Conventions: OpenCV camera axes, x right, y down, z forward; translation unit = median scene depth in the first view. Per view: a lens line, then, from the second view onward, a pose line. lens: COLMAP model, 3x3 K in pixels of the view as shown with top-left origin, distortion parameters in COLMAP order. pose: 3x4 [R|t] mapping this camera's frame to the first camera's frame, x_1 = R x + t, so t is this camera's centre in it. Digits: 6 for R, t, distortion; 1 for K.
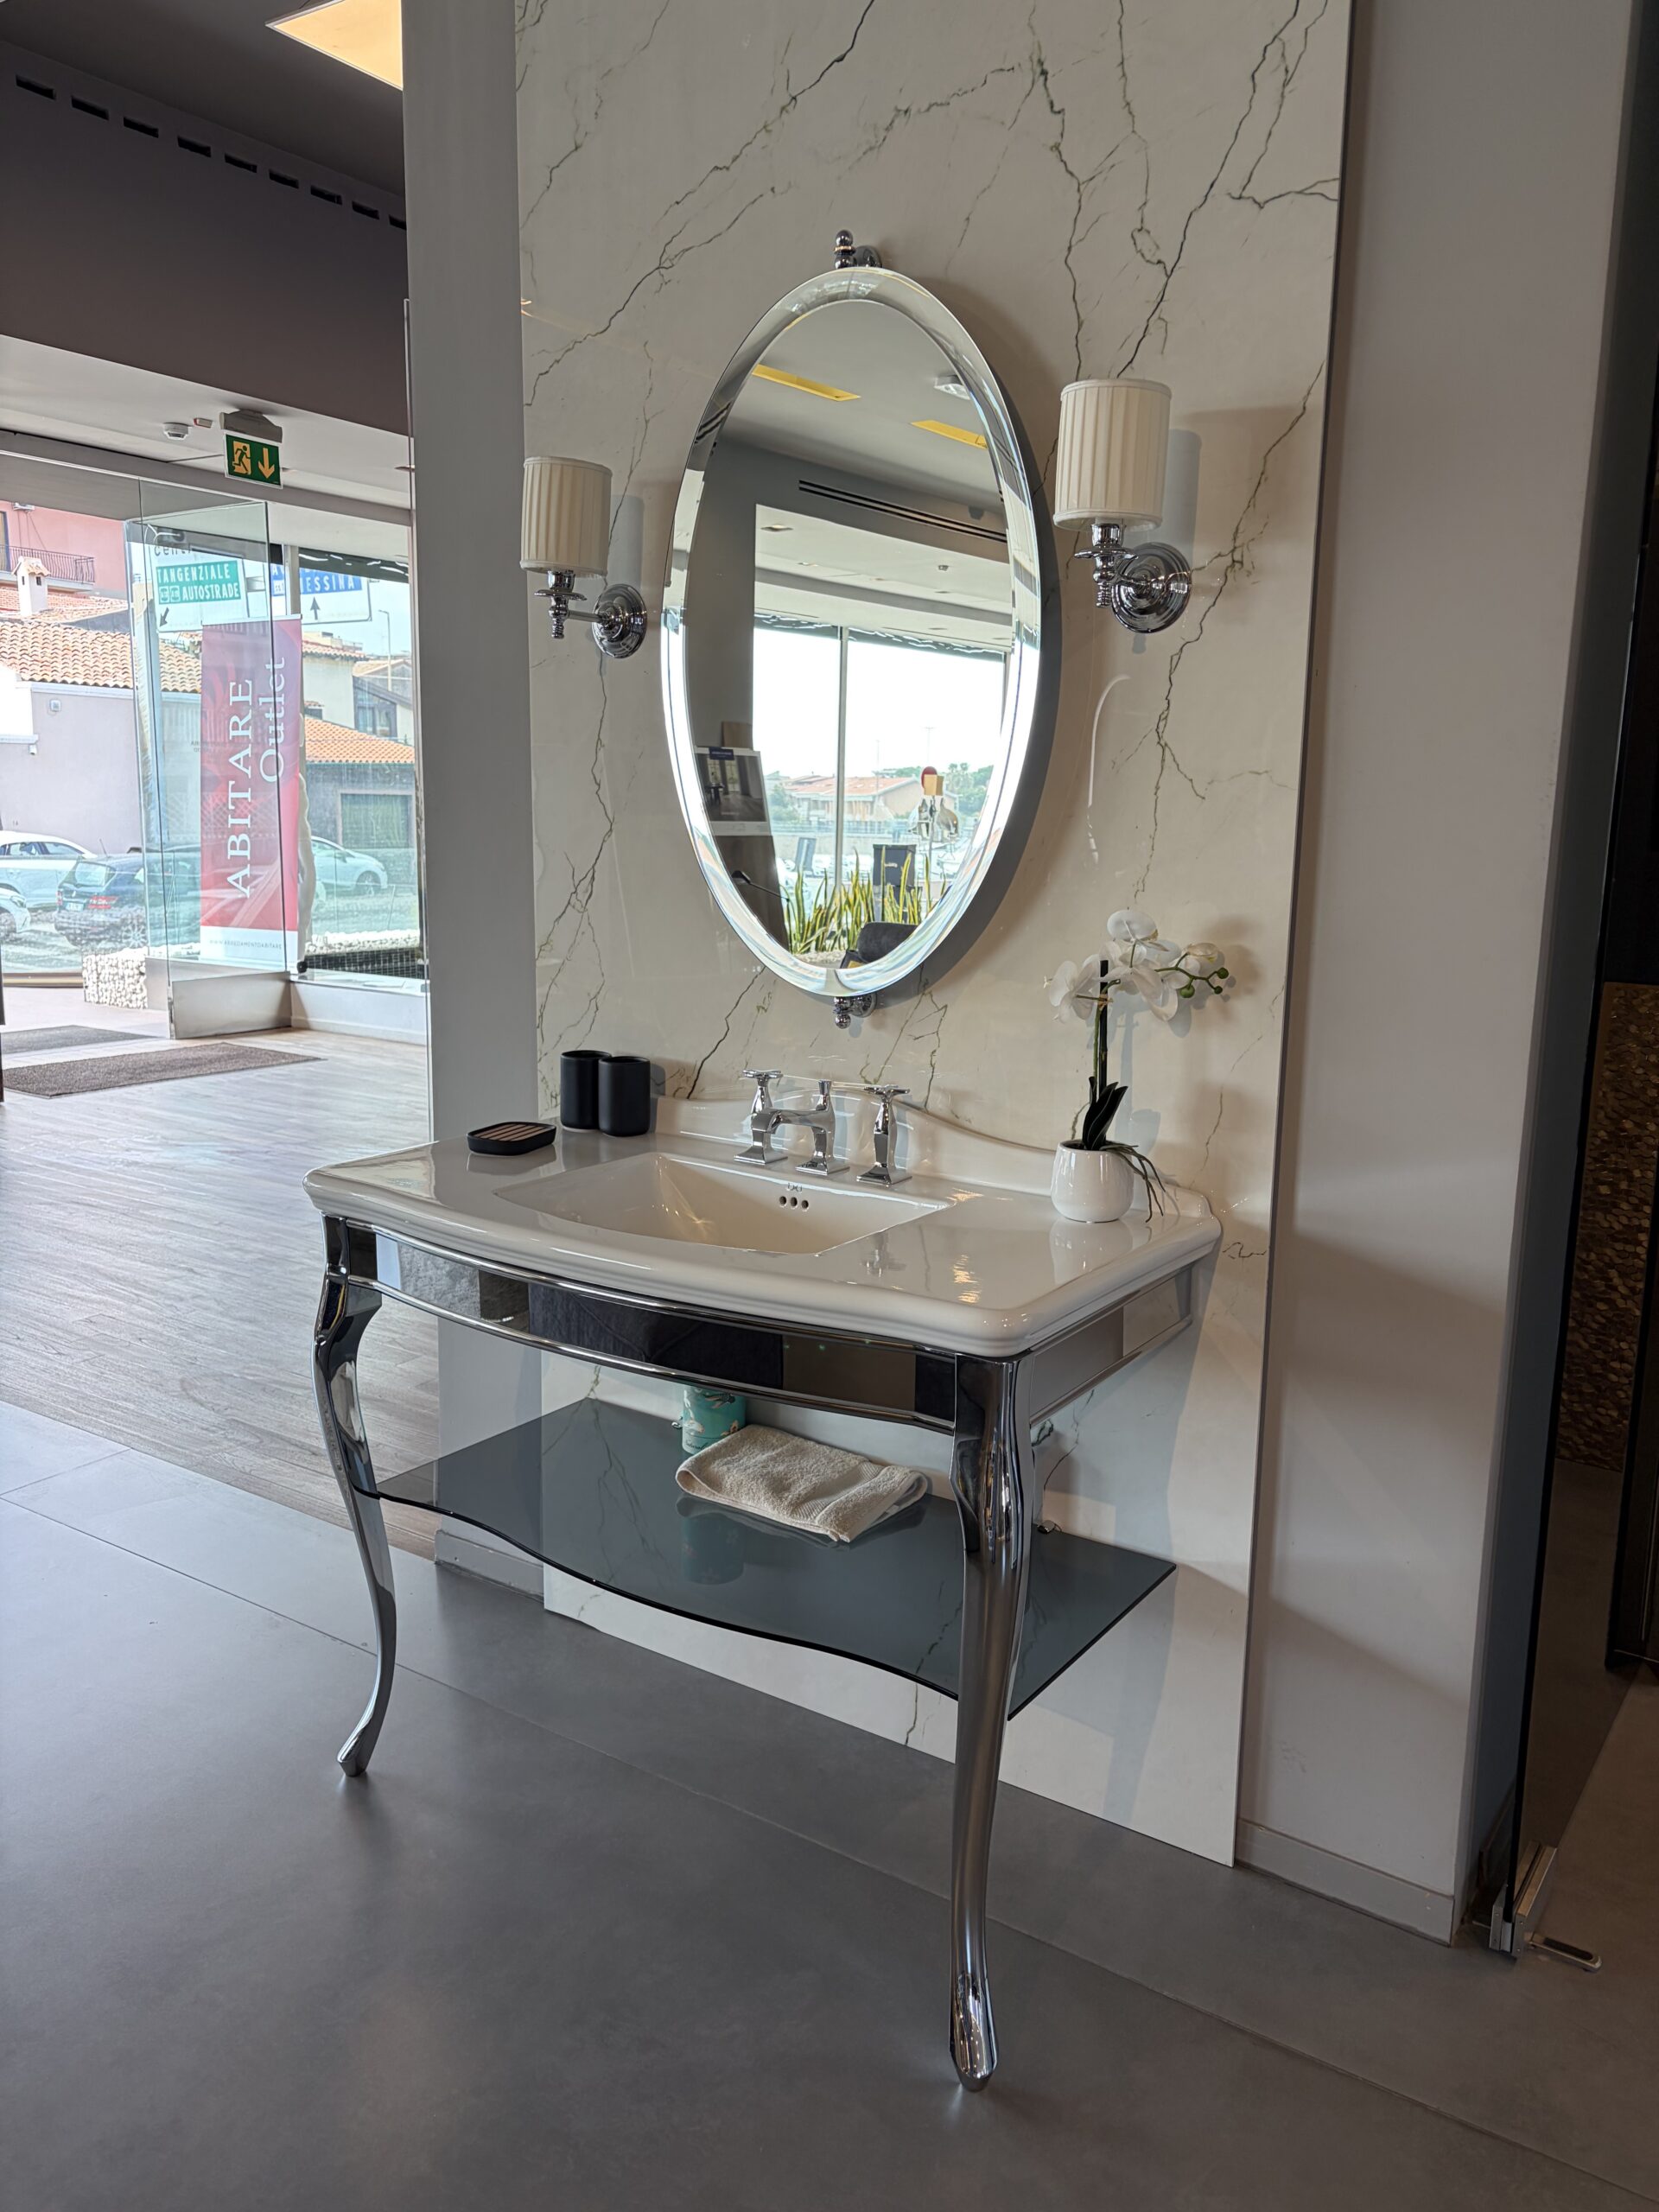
lens RADIAL K [[1689.0, 0, 829.5], [0, 1689.0, 1106.0], [0, 0, 1]] dist [0.036412, 0.006326]
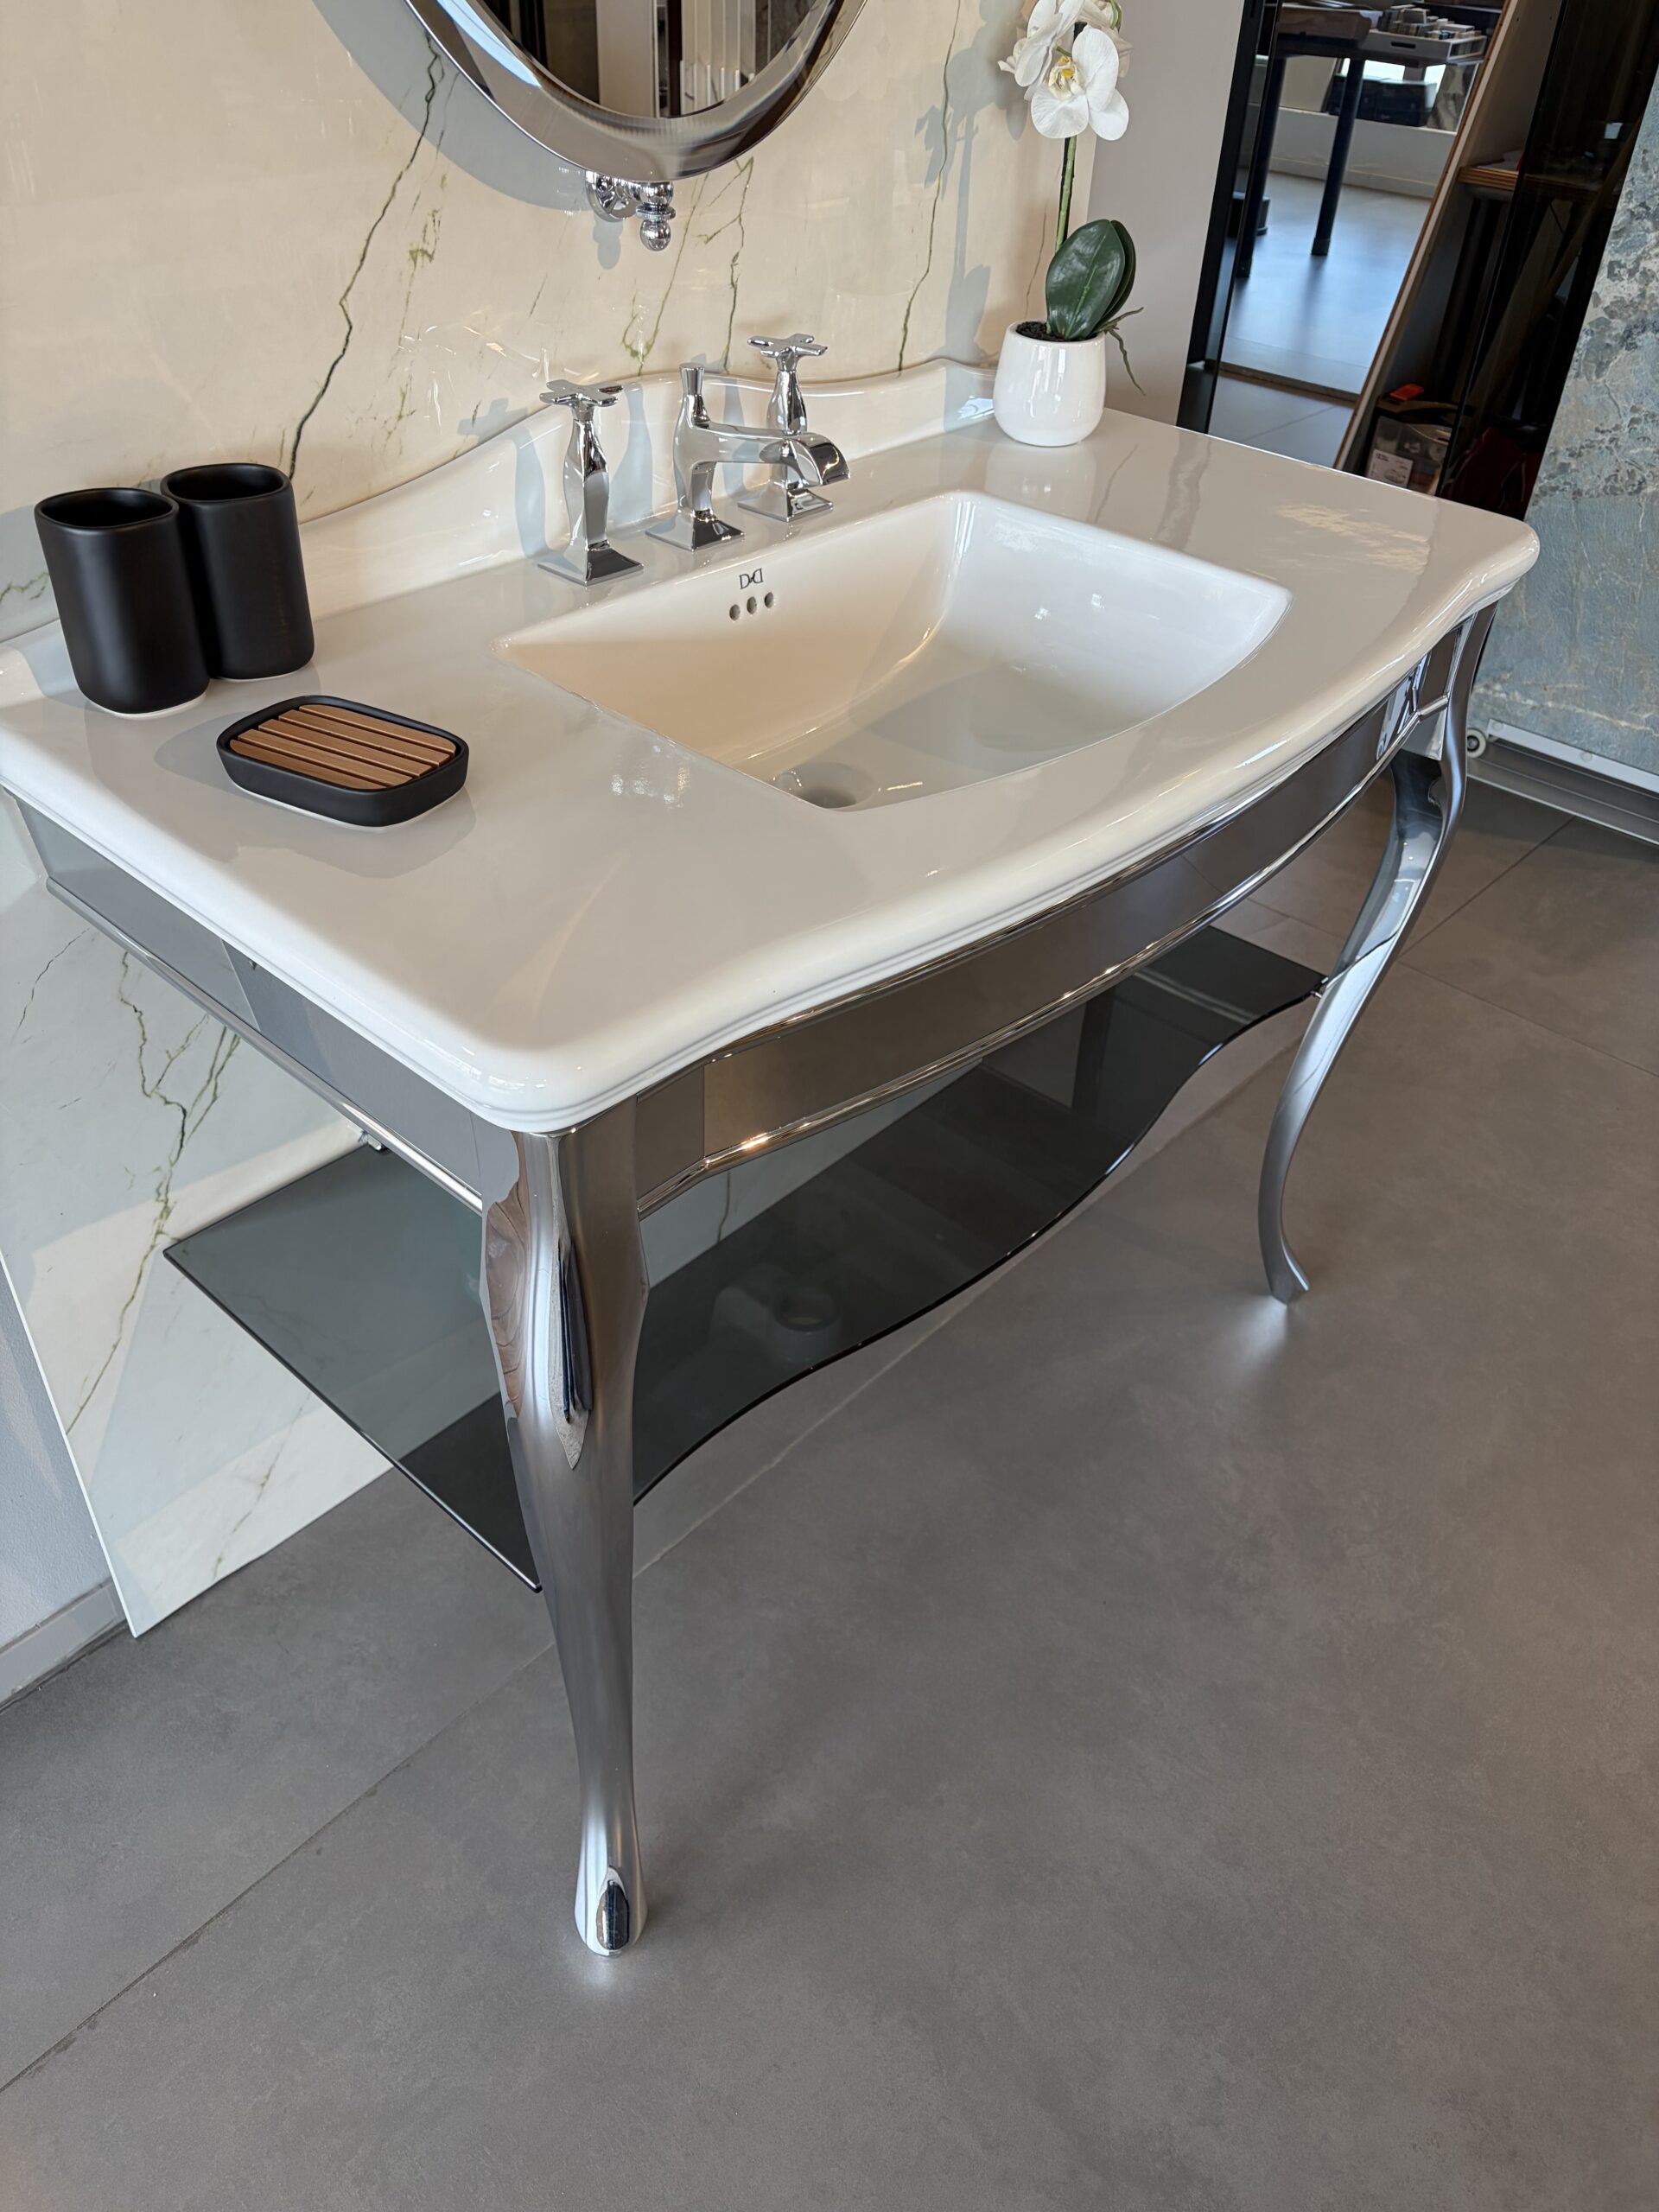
lens RADIAL K [[1675.3, 0, 829.5], [0, 1675.3, 1106.0], [0, 0, 1]] dist [0.062201, -0.087463]
pose [[0.140780, -0.614967, 0.775885, -0.554703], [0.137734, 0.788234, 0.599764, -0.144783], [-0.980413, 0.022431, 0.195670, 0.865050]]
